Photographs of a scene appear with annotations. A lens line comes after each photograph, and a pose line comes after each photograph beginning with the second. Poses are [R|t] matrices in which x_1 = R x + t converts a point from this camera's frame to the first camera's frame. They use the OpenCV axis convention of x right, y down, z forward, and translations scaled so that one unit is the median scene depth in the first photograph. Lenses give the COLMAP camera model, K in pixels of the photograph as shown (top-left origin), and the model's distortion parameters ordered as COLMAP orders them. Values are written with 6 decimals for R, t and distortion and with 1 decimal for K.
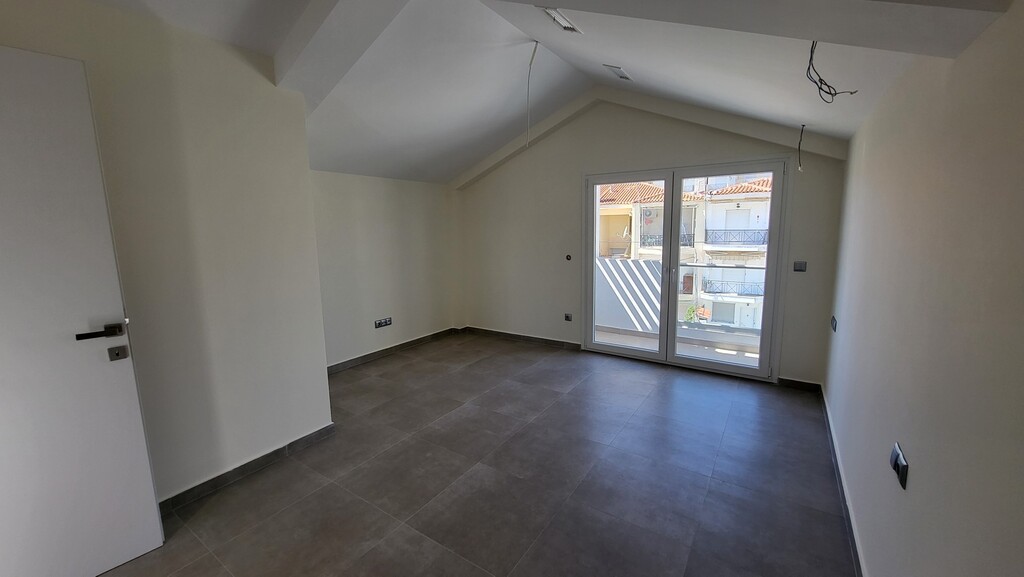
lens RADIAL K [[399.9, 0, 510.8], [0, 399.9, 283.5], [0, 0, 1]] dist [-0.000643, 0.000146]
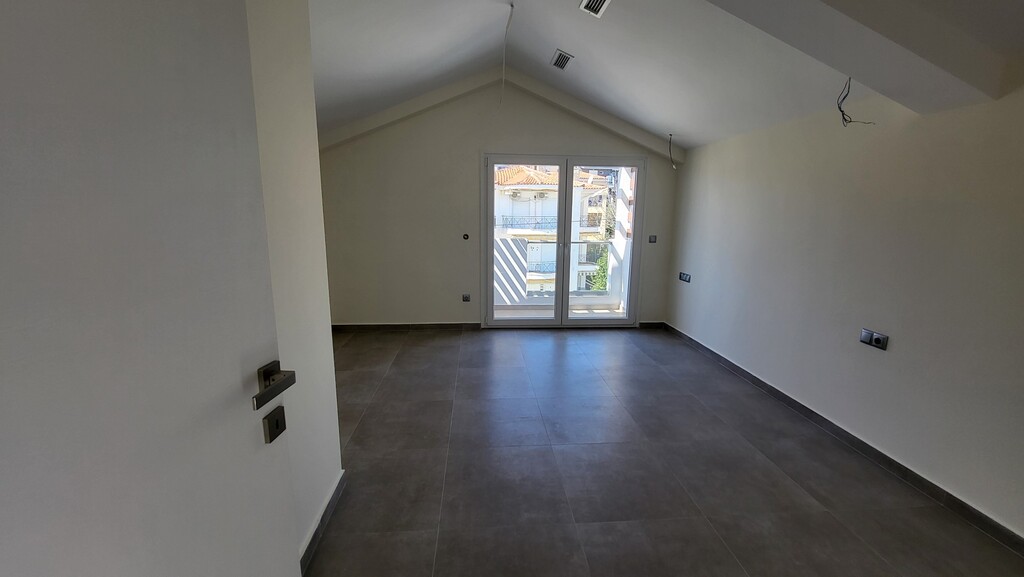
lens RADIAL K [[399.9, 0, 510.8], [0, 399.9, 283.5], [0, 0, 1]] dist [-0.000643, 0.000146]
pose [[0.787552, -0.086748, 0.610113, -0.416049], [0.062977, 0.996189, 0.060350, -0.003580], [-0.613022, -0.009106, 0.790013, 0.176144]]
